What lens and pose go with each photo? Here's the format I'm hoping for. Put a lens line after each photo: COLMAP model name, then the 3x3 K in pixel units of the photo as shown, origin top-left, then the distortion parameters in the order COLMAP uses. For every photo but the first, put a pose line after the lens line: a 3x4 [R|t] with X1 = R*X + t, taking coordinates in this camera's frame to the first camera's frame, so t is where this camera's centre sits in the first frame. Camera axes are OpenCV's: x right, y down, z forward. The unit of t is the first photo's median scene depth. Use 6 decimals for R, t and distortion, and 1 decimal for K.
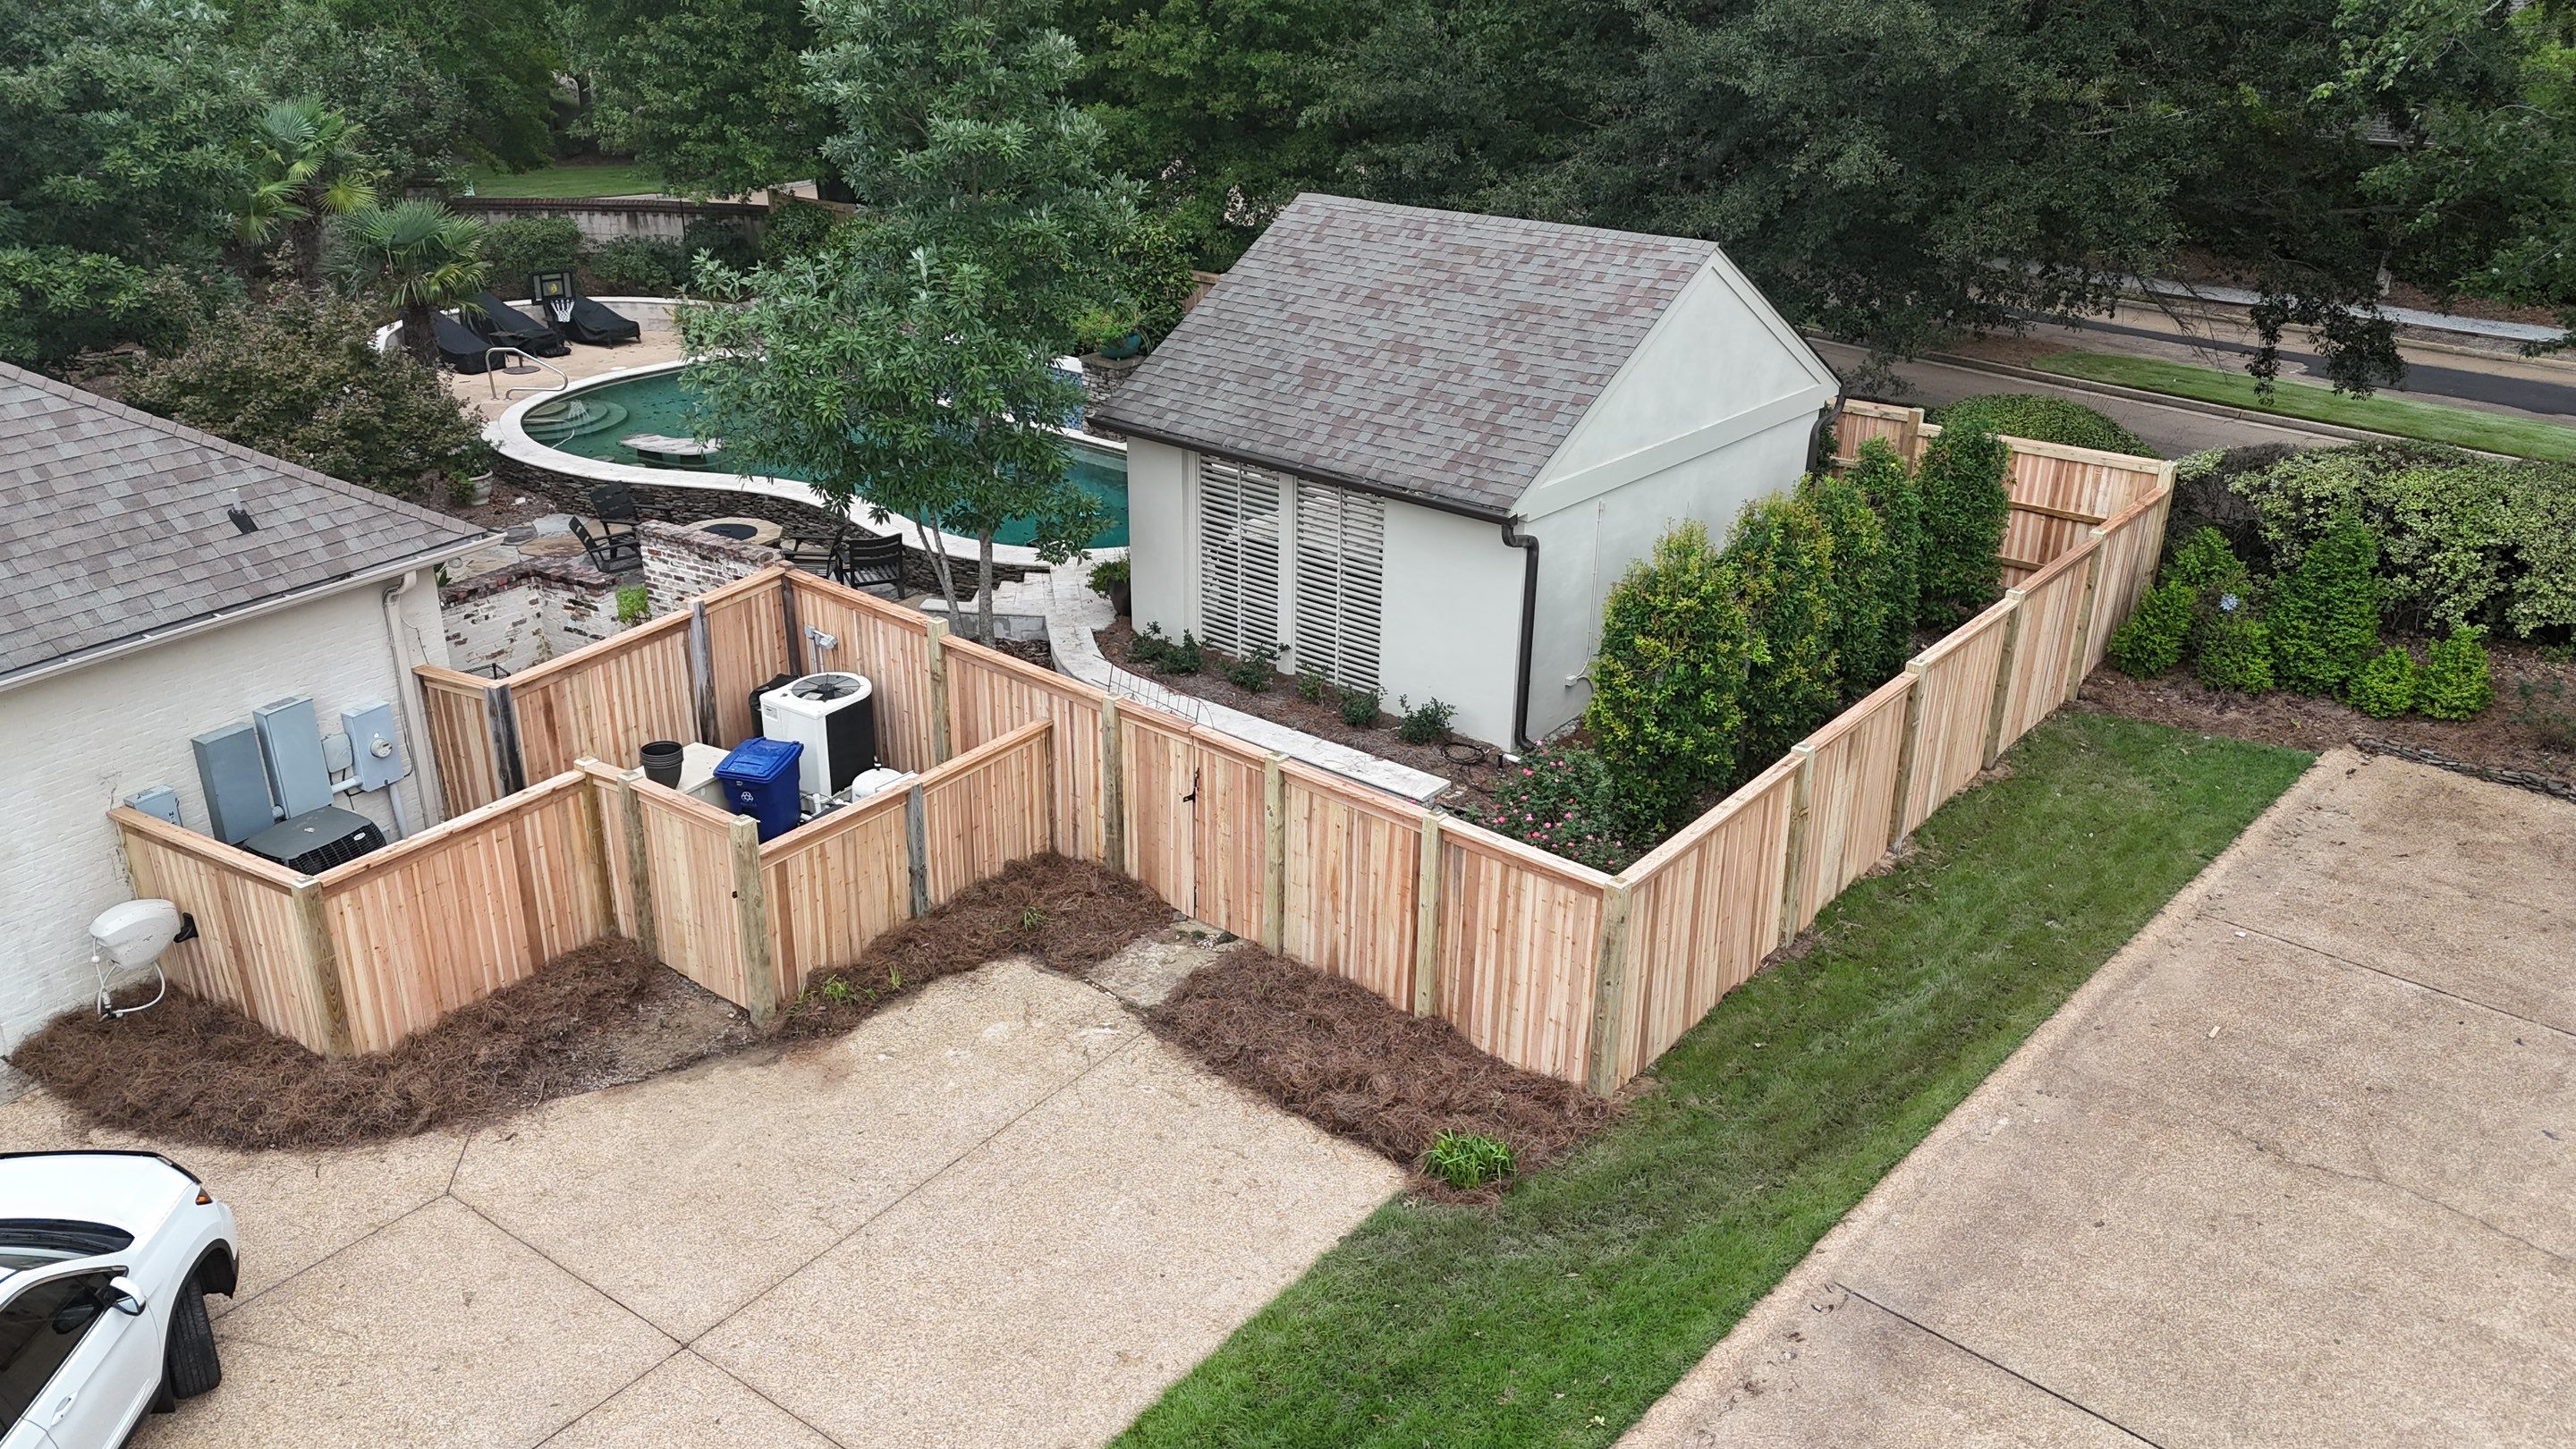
lens RADIAL K [[1967.4, 0, 1282.3], [0, 1967.4, 732.0], [0, 0, 1]] dist [0.036415, -0.025261]
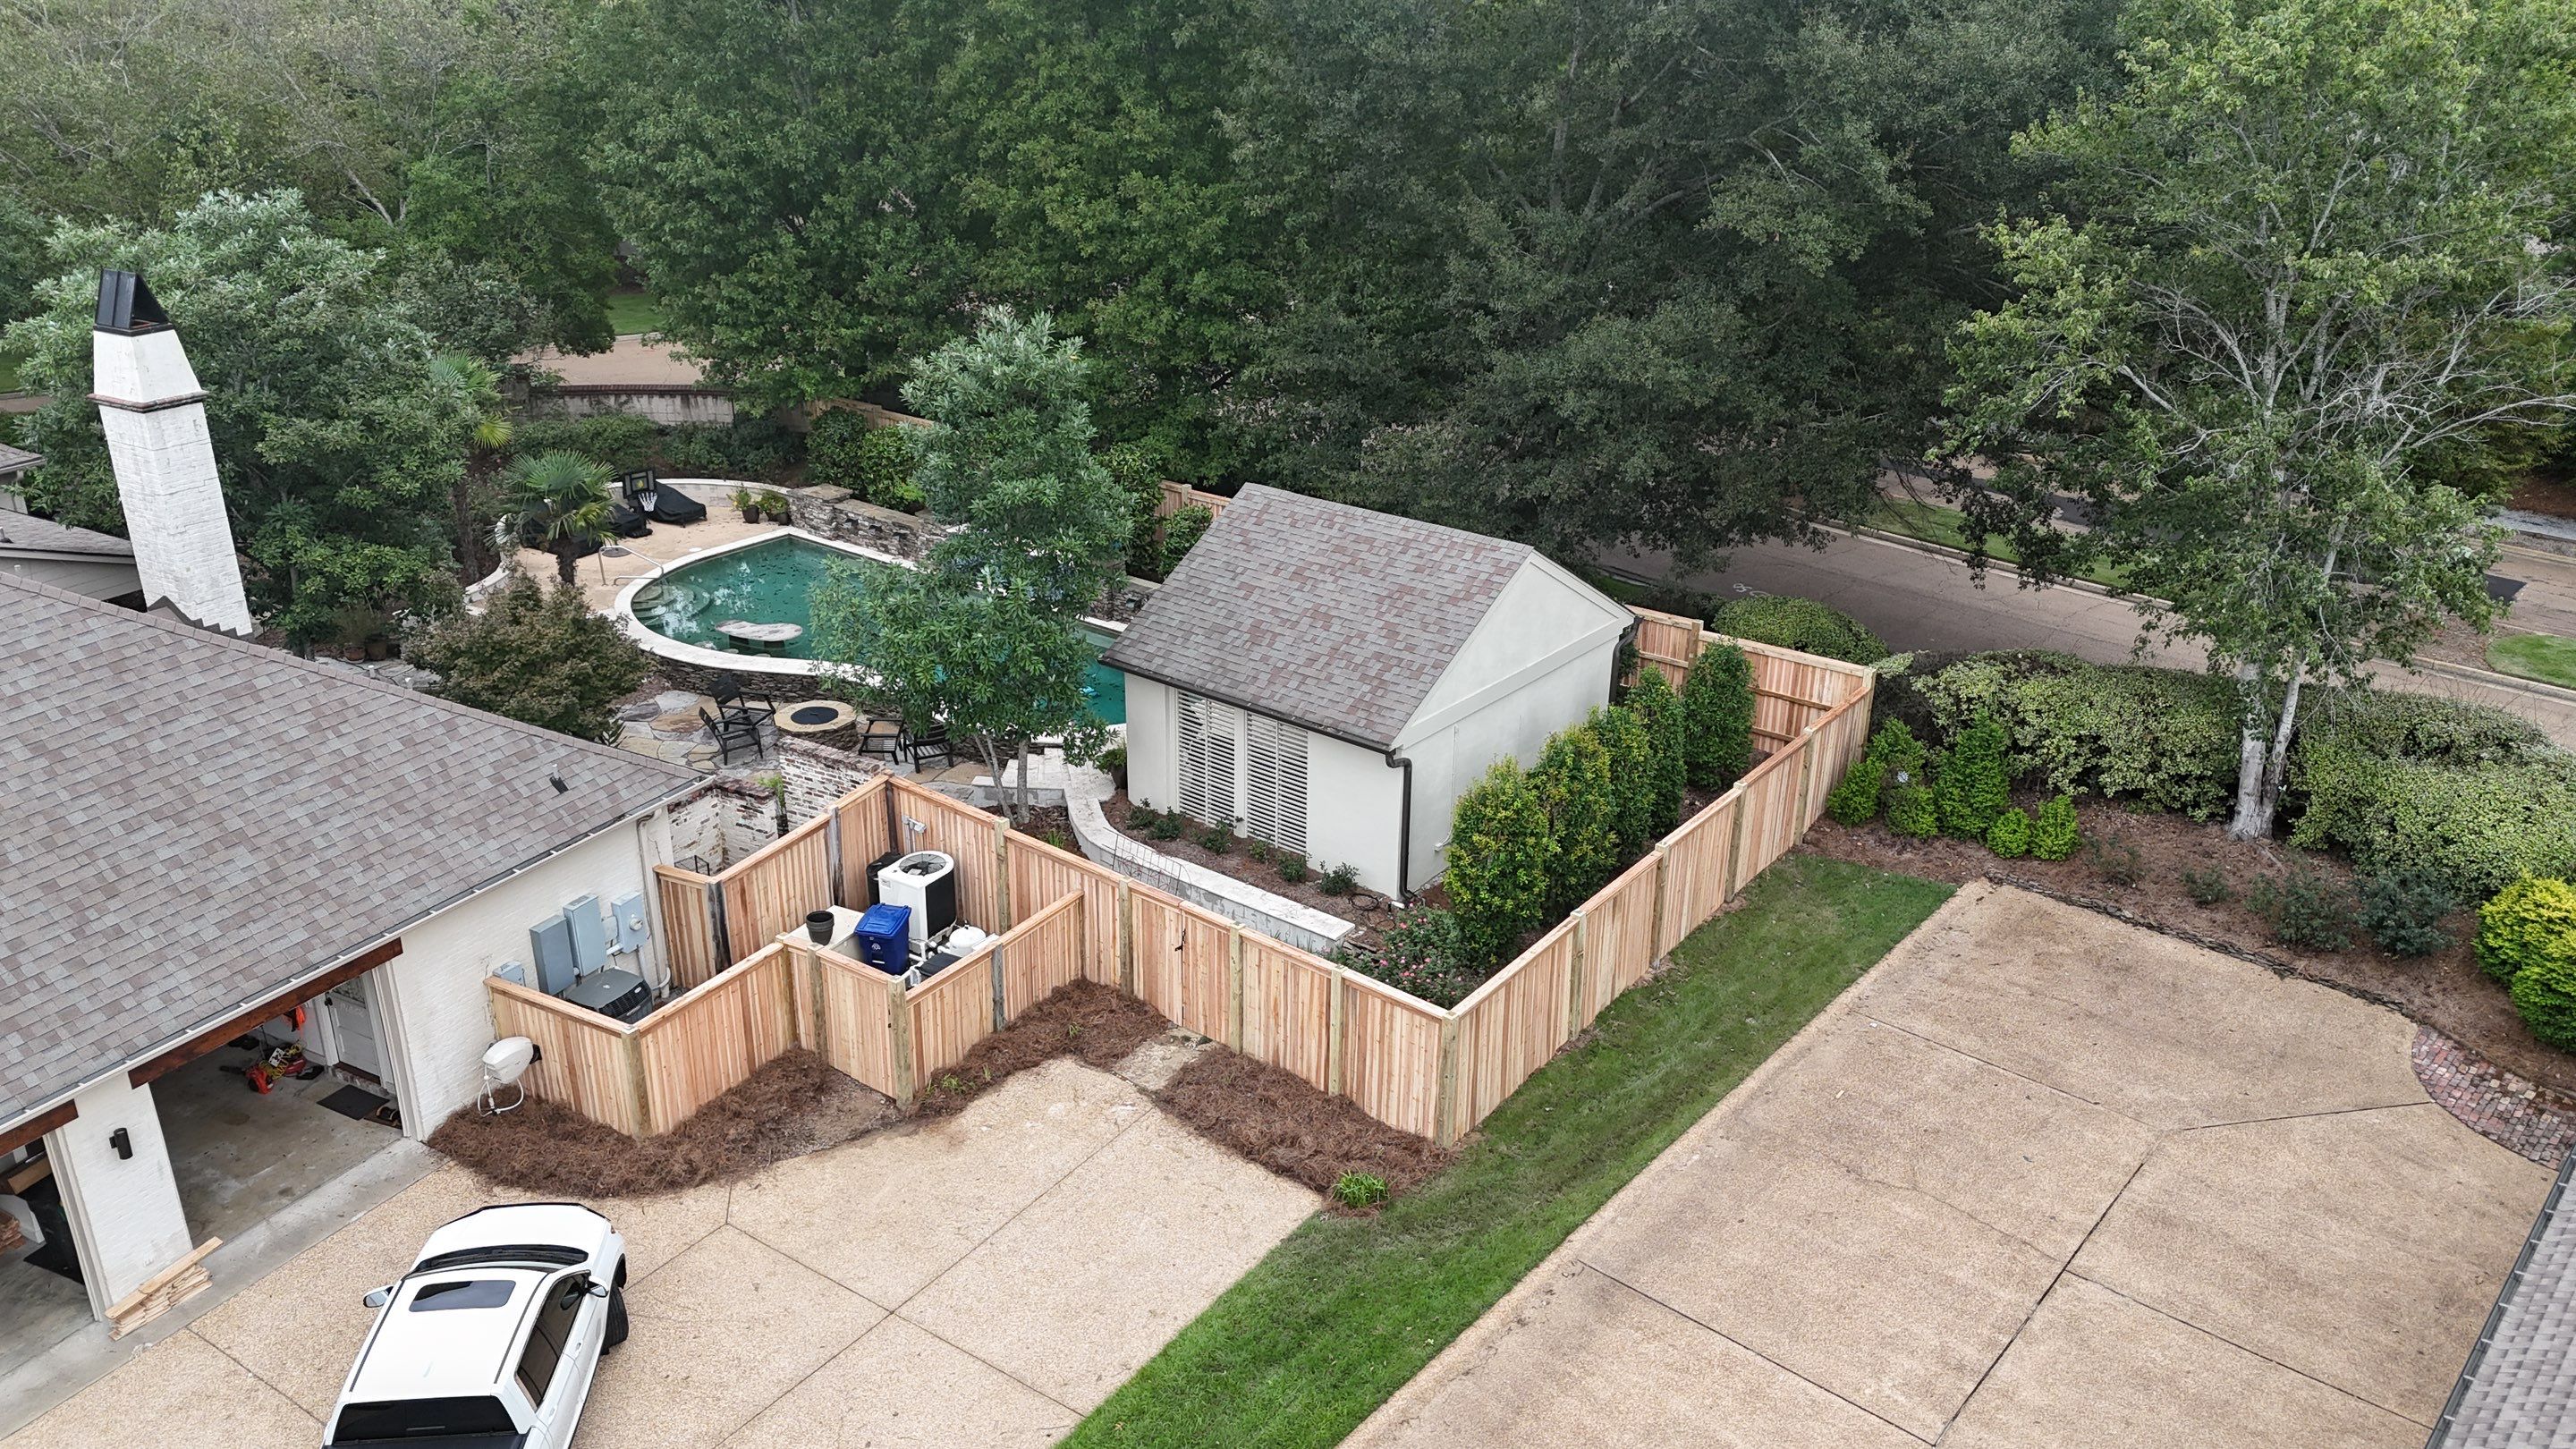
lens RADIAL K [[1967.4, 0, 1286.3], [0, 1967.4, 717.3], [0, 0, 1]] dist [0.036415, -0.025261]
pose [[0.999448, -0.013523, 0.030341, -0.008401], [0.013753, 0.999878, -0.007395, -0.132185], [-0.030237, 0.007808, 0.999512, -0.513295]]
